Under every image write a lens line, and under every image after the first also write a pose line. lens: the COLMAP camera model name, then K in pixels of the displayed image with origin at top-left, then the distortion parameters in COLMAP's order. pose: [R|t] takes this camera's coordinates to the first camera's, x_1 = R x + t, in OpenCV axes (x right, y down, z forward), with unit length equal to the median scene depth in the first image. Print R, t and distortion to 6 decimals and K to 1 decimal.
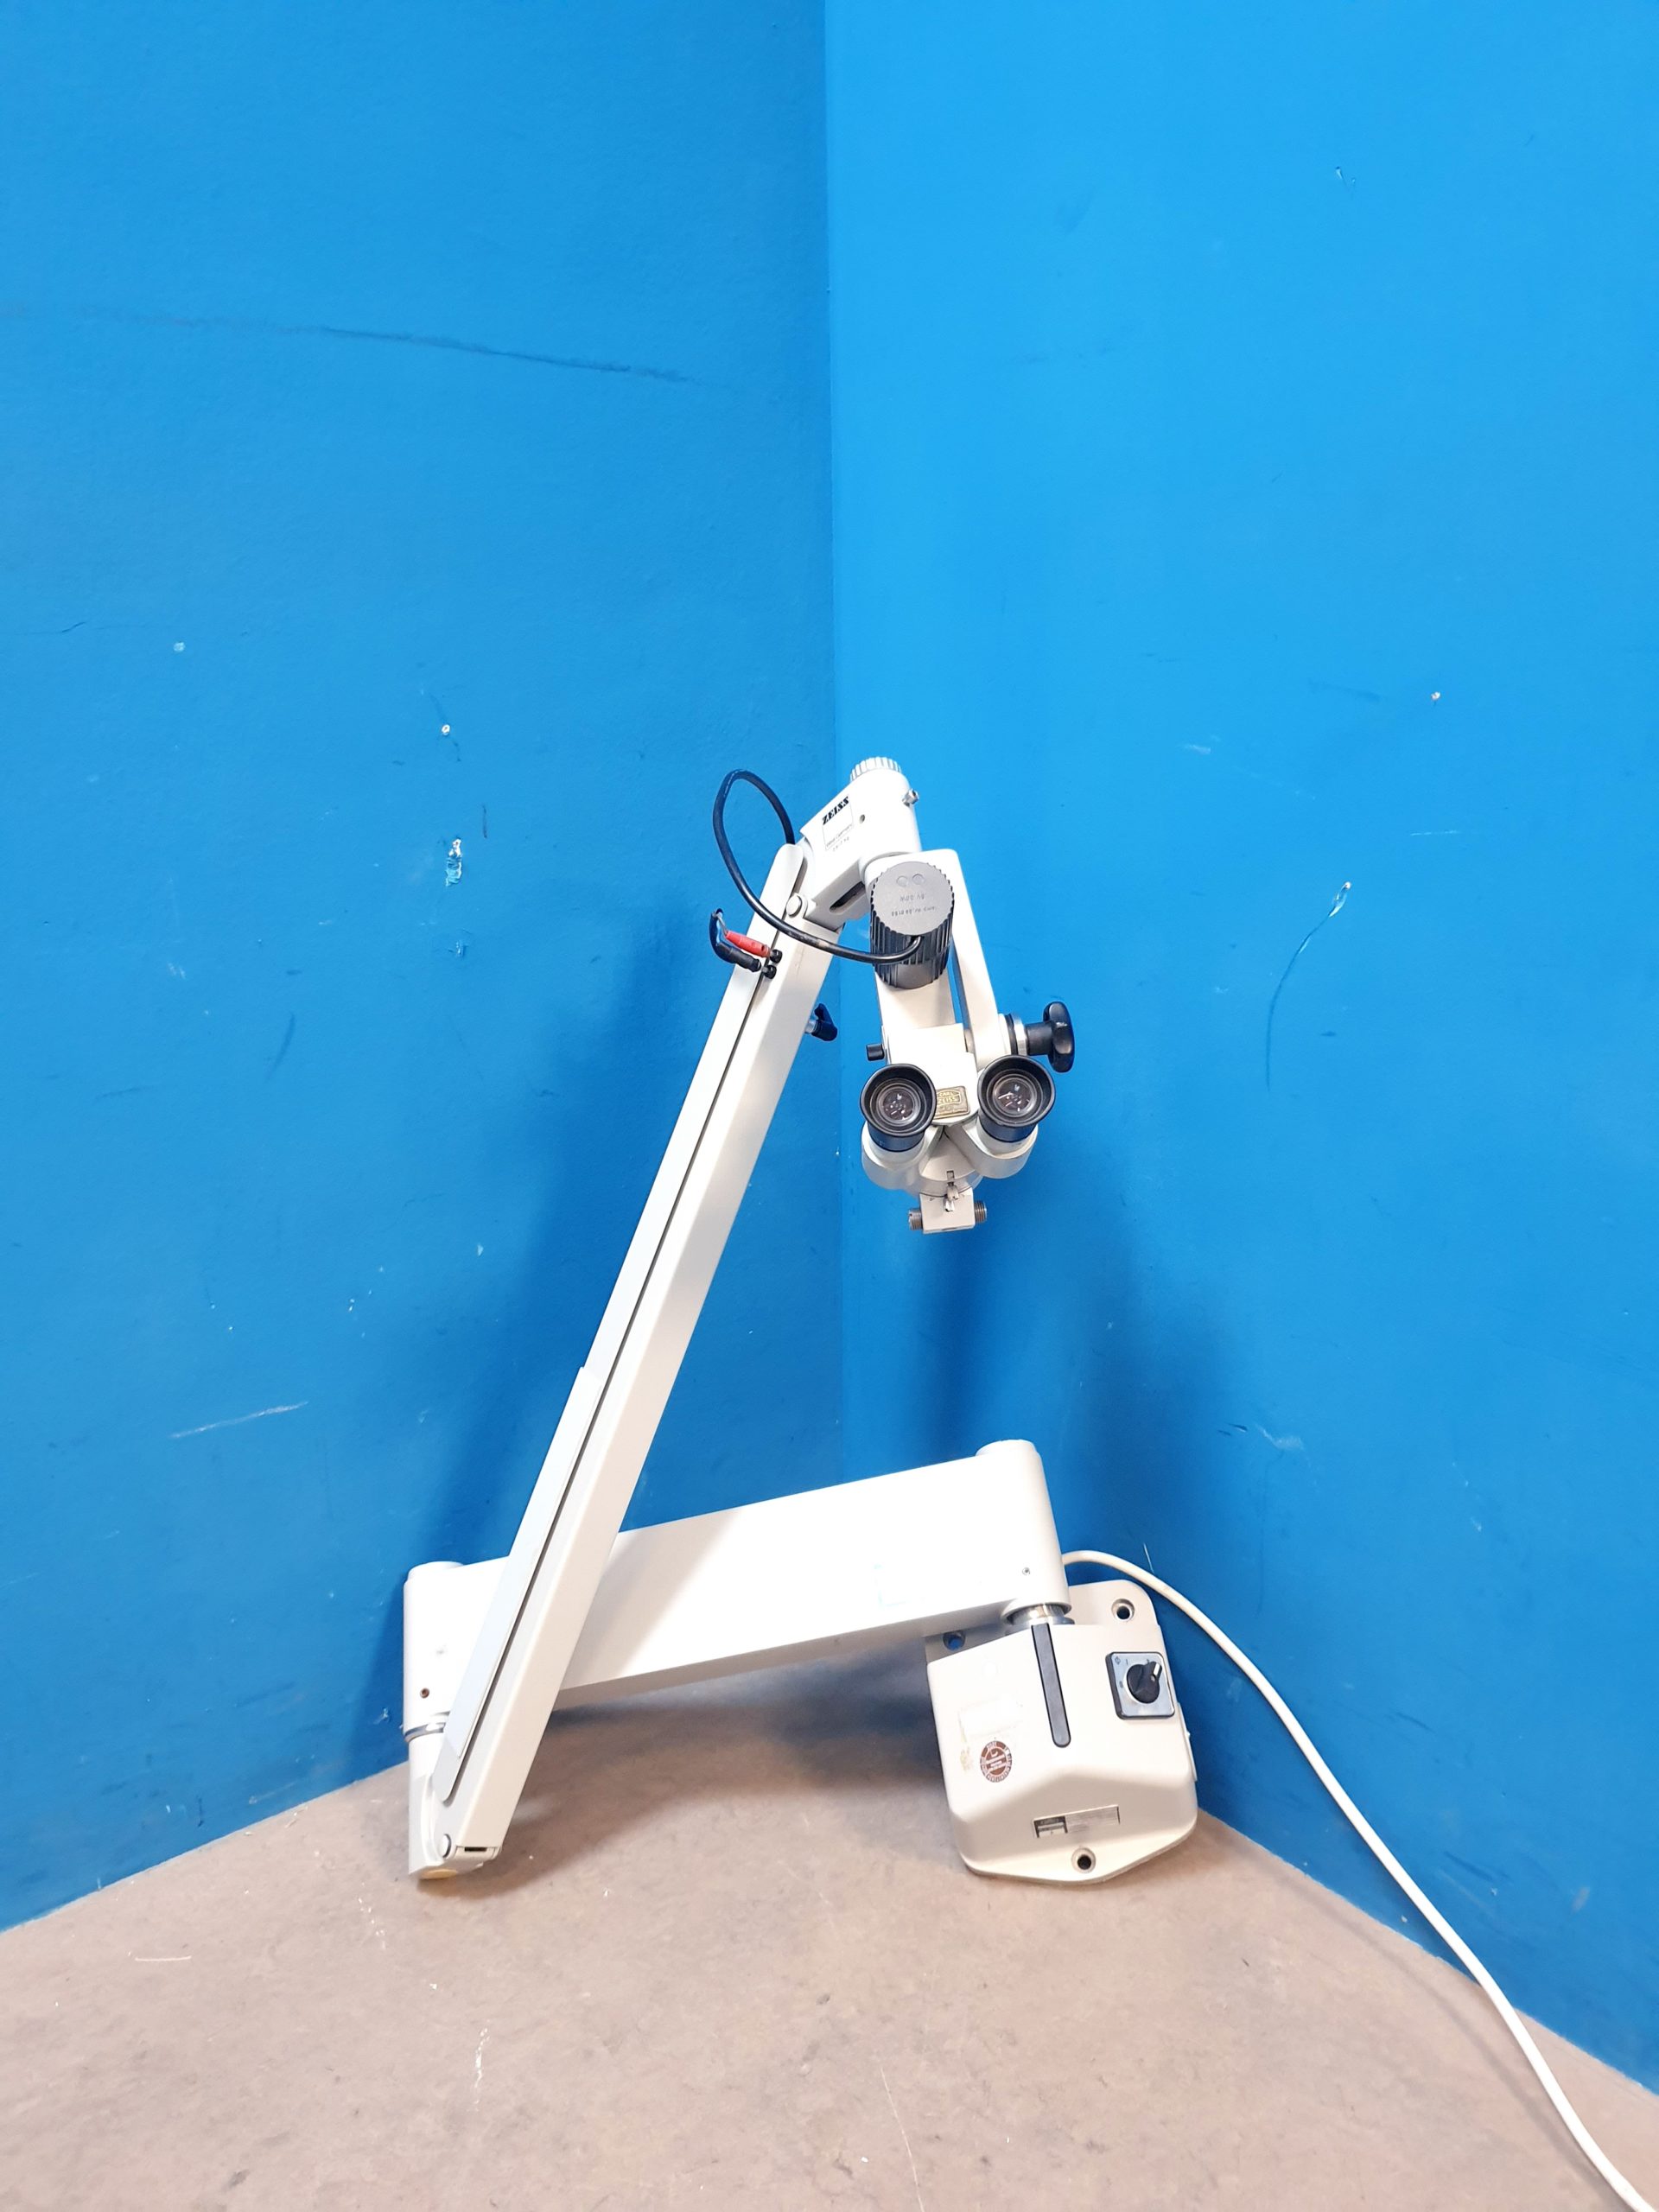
lens RADIAL K [[1740.2, 0, 855.7], [0, 1740.2, 1065.7], [0, 0, 1]] dist [-0.012203, 0.014150]
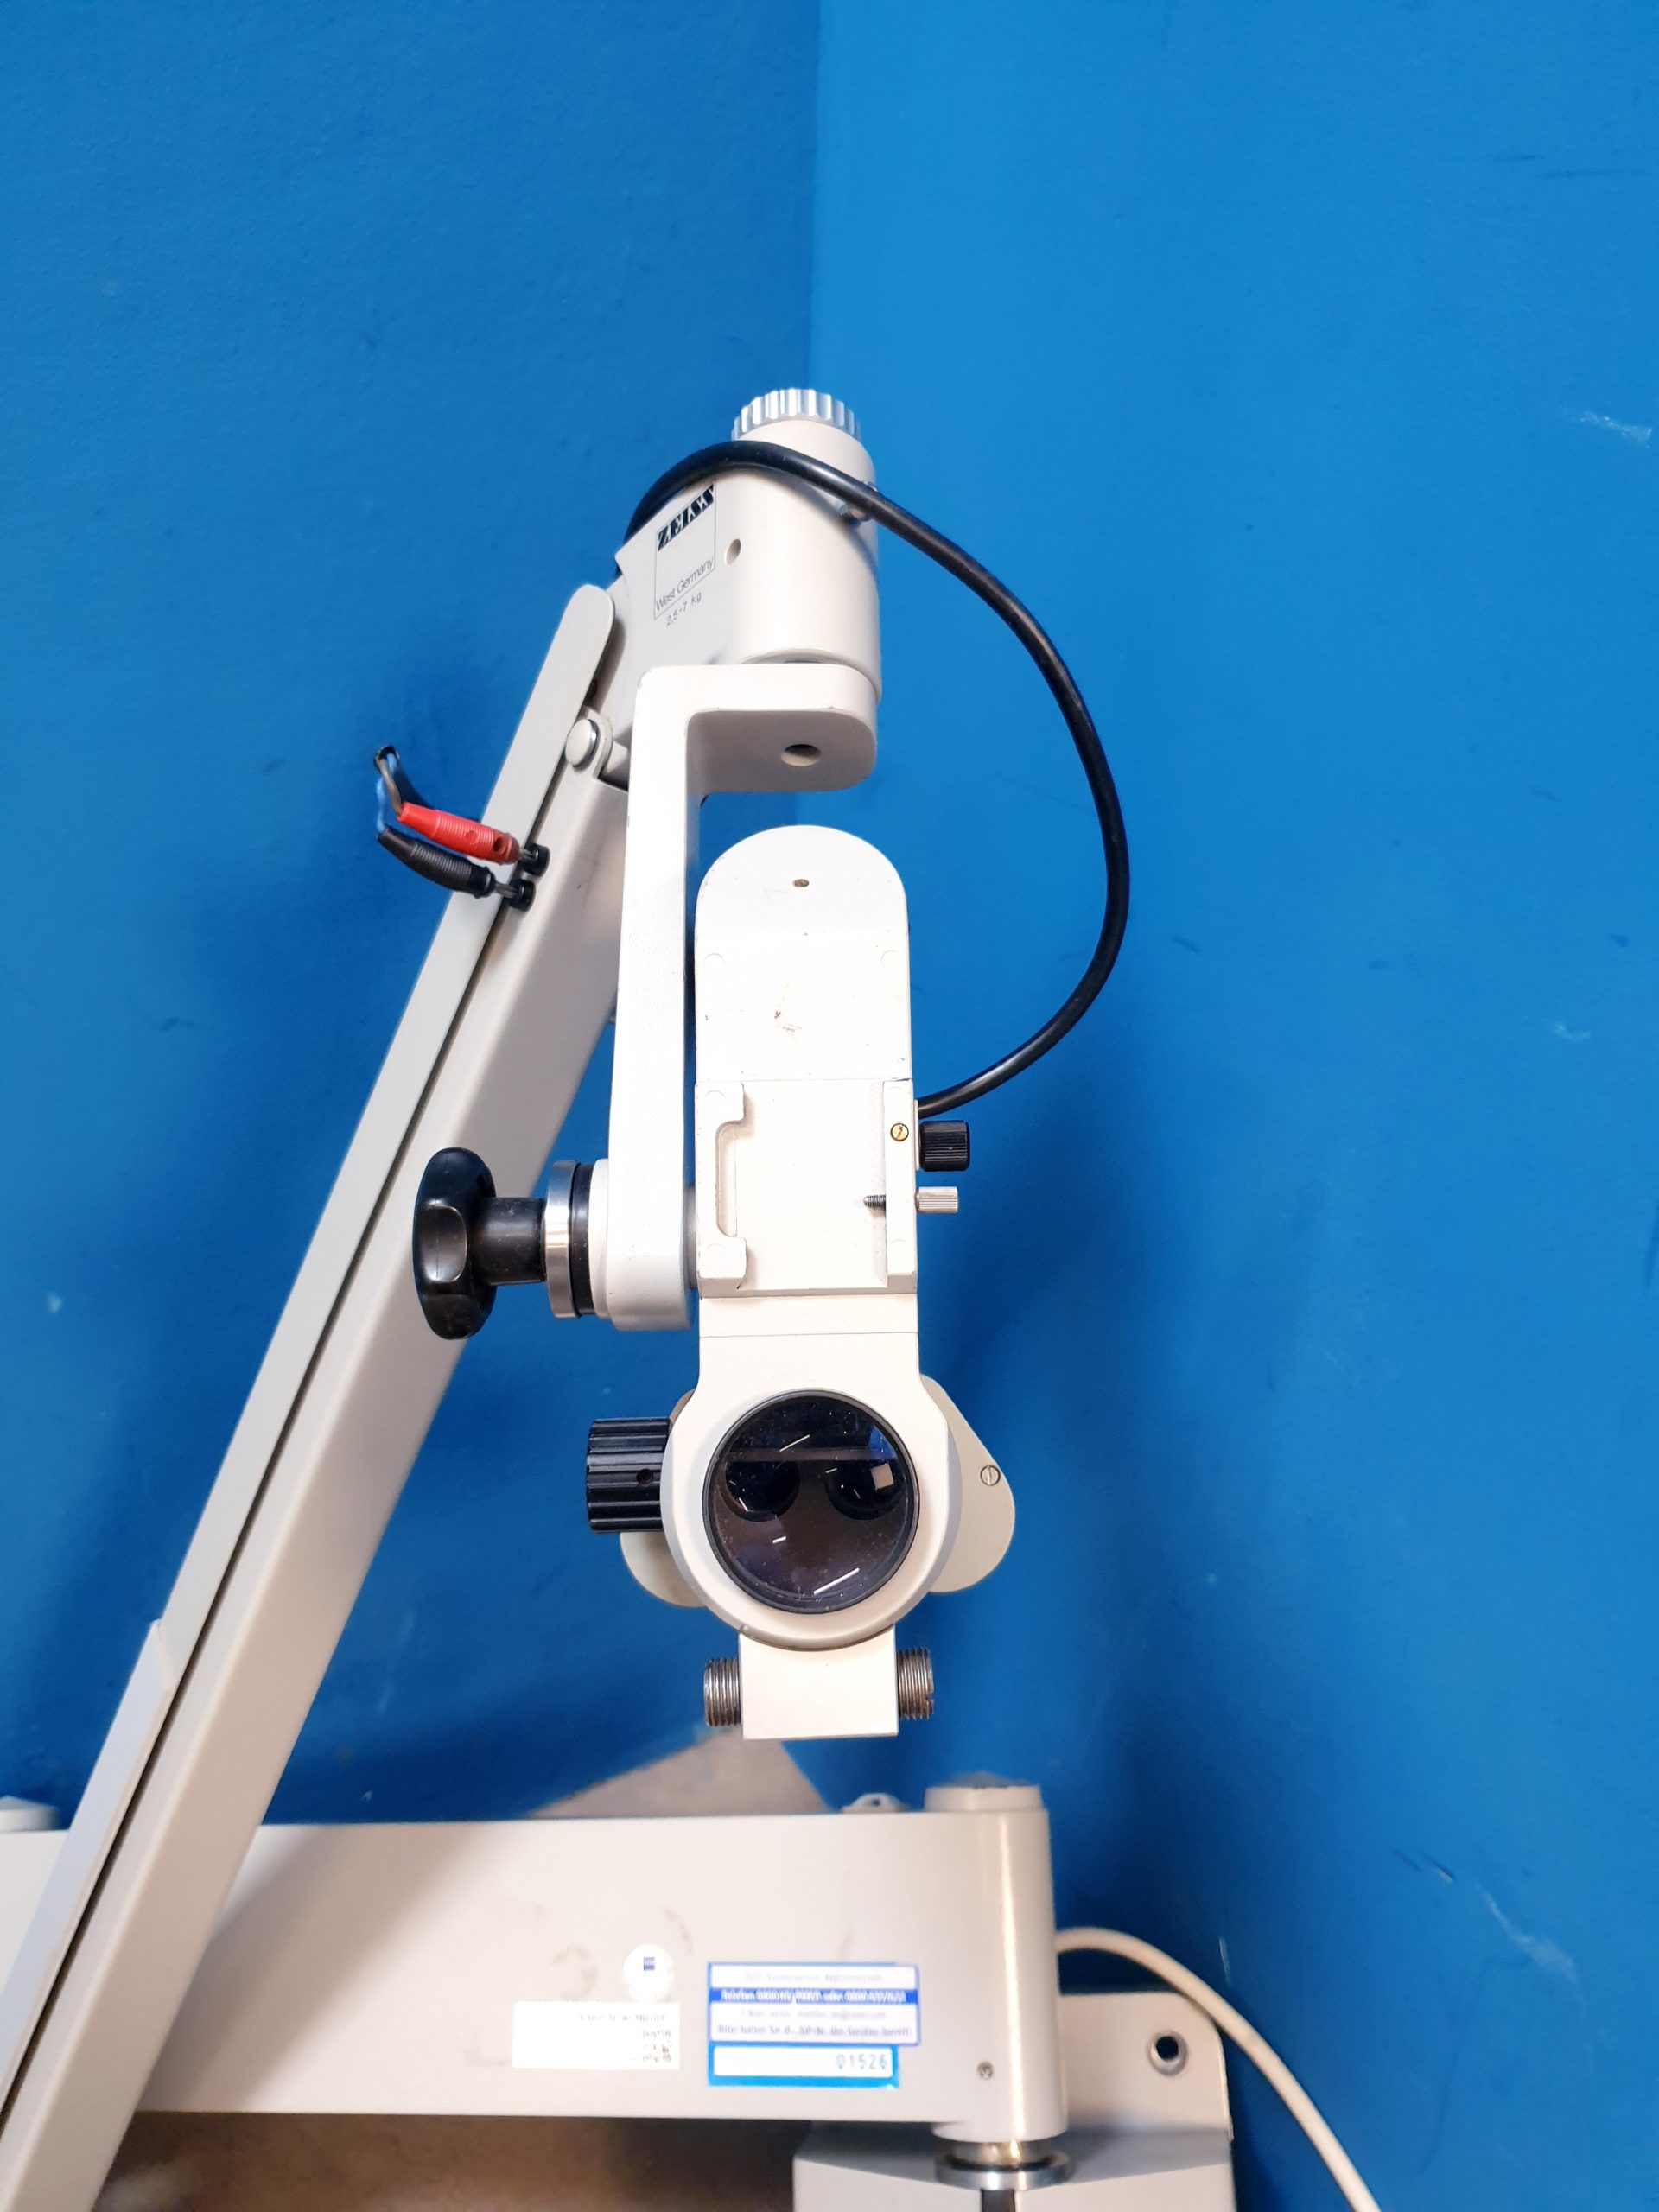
lens RADIAL K [[1740.2, 0, 857.9], [0, 1740.2, 1114.0], [0, 0, 1]] dist [-0.012203, 0.014150]
pose [[0.994190, 0.092492, -0.055059, 0.062973], [-0.076953, 0.968397, 0.237244, -0.109788], [0.075262, -0.231629, 0.969888, 0.566484]]
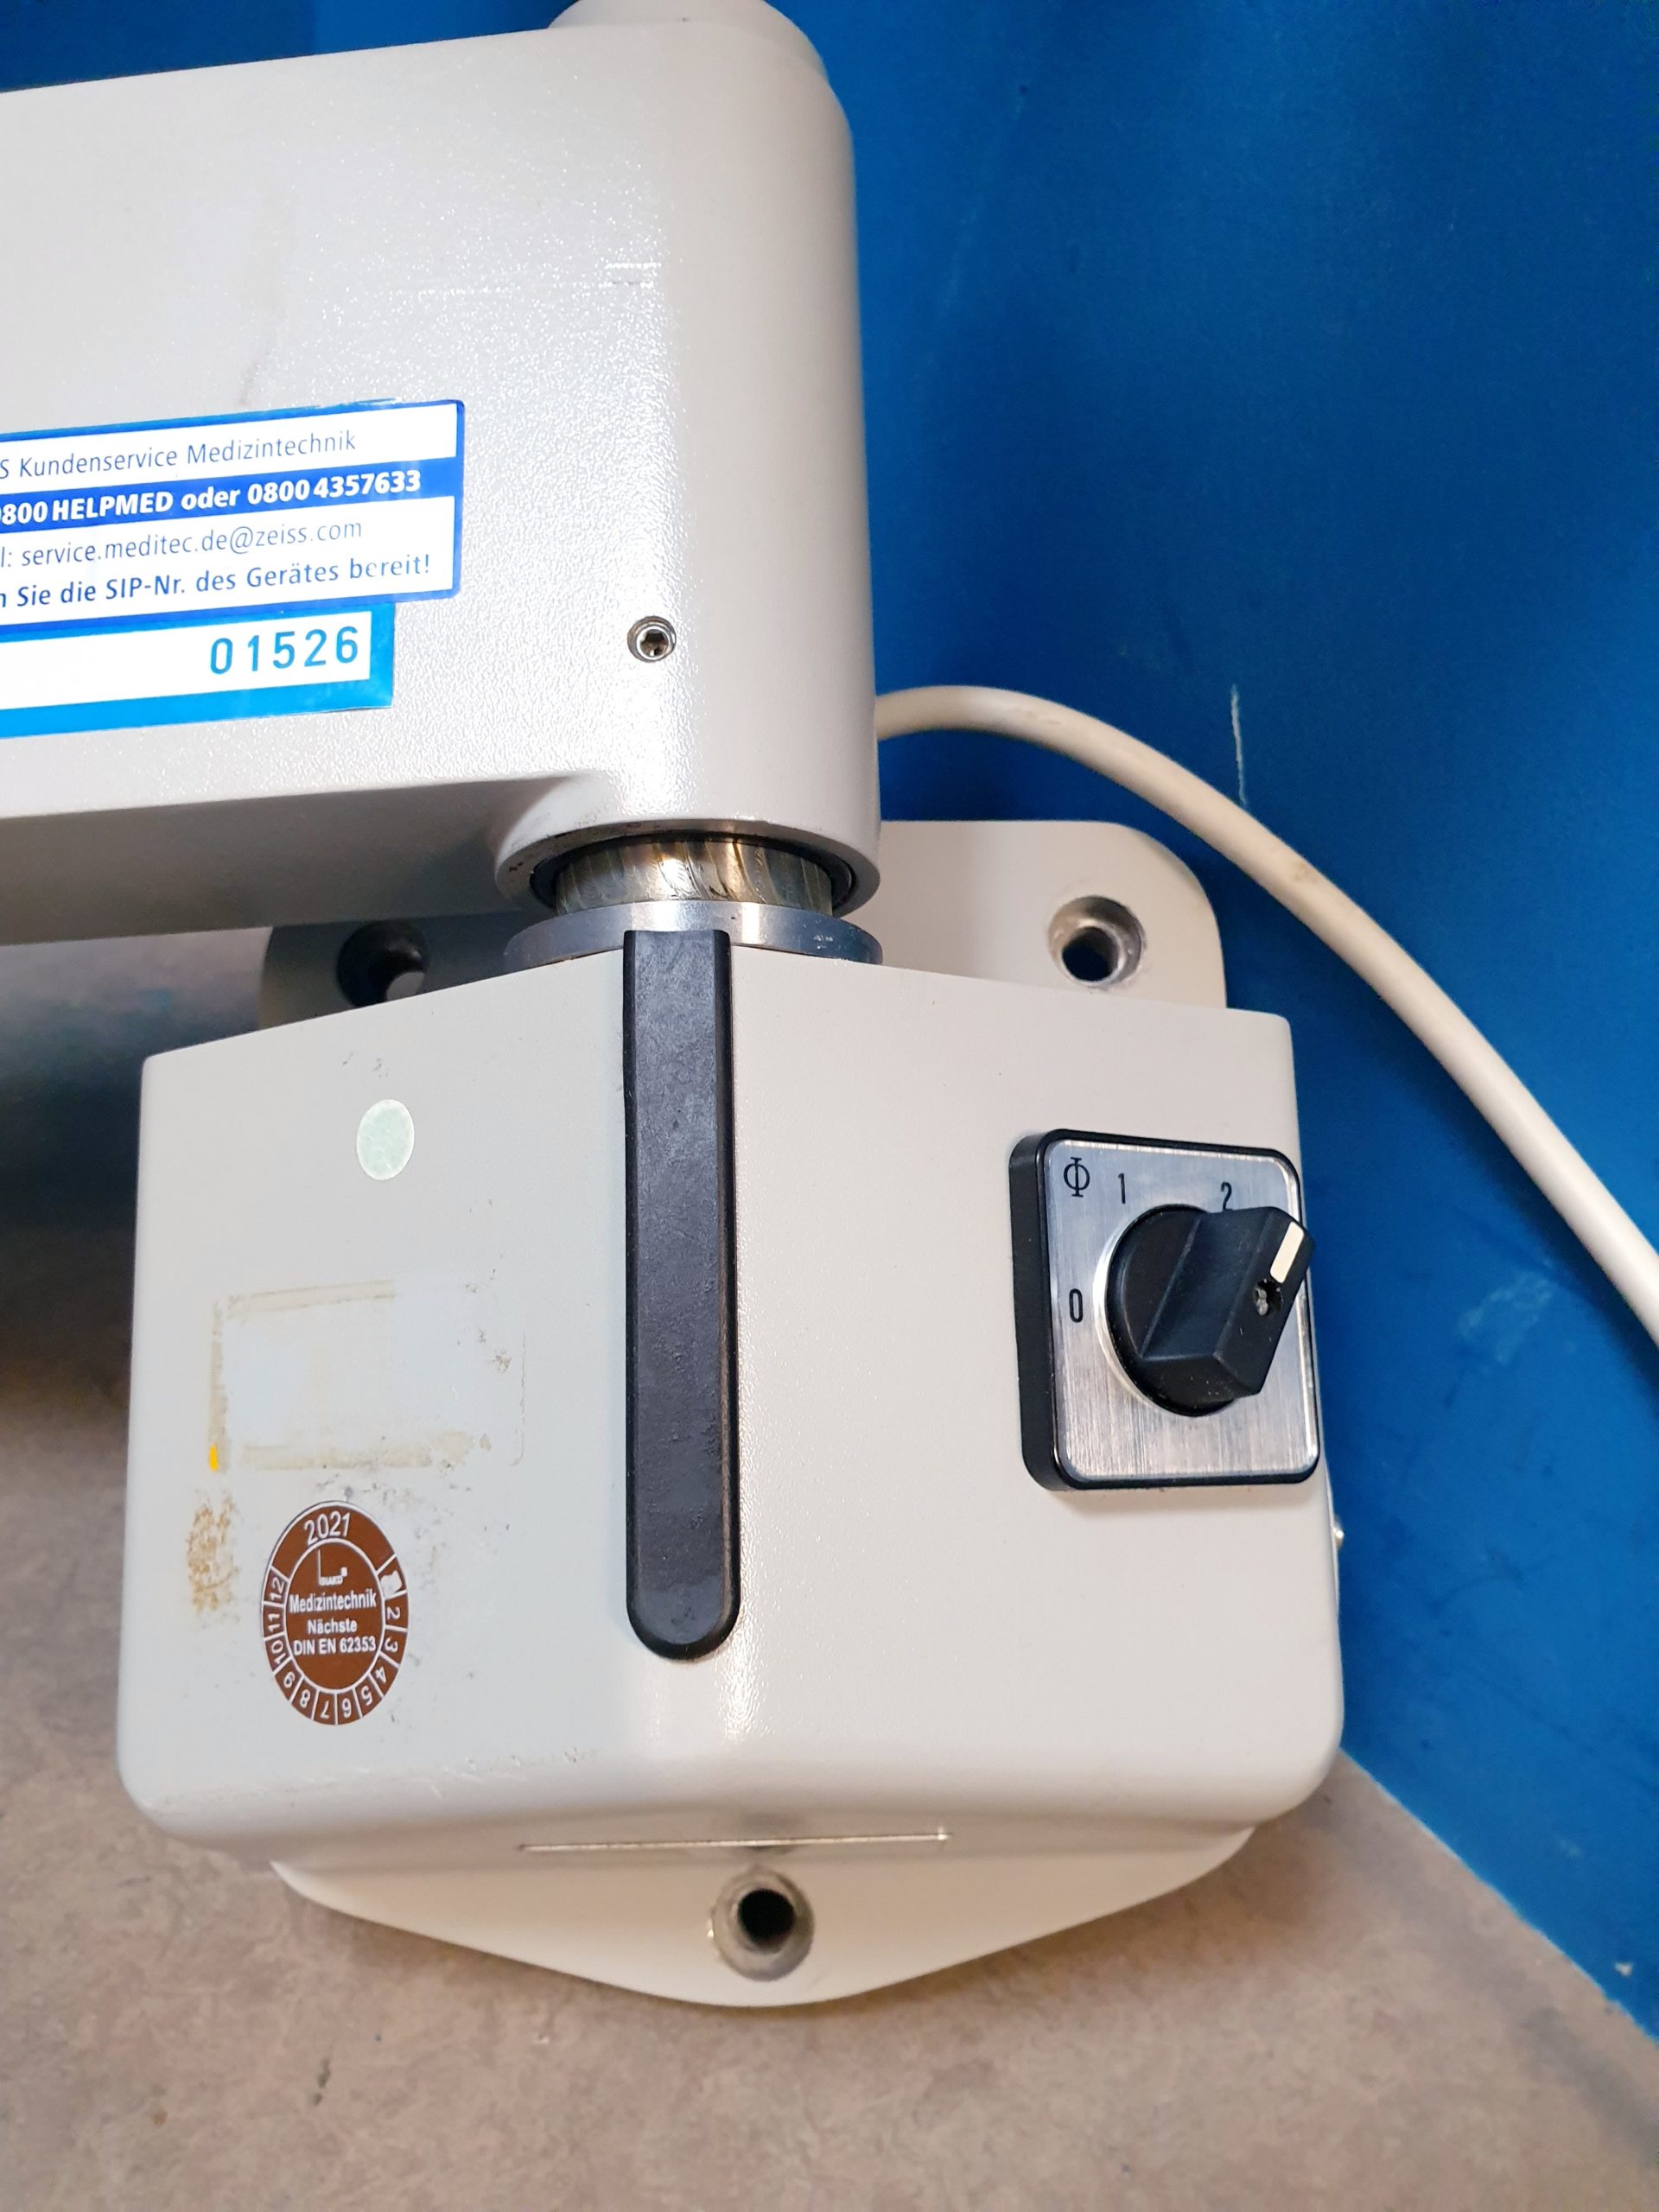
lens RADIAL K [[1740.2, 0, 848.2], [0, 1740.2, 1100.4], [0, 0, 1]] dist [-0.012203, 0.014150]
pose [[0.987932, 0.123456, 0.093536, 0.108528], [-0.149318, 0.919620, 0.363322, 0.271796], [-0.041164, -0.372904, 0.926956, 0.834183]]
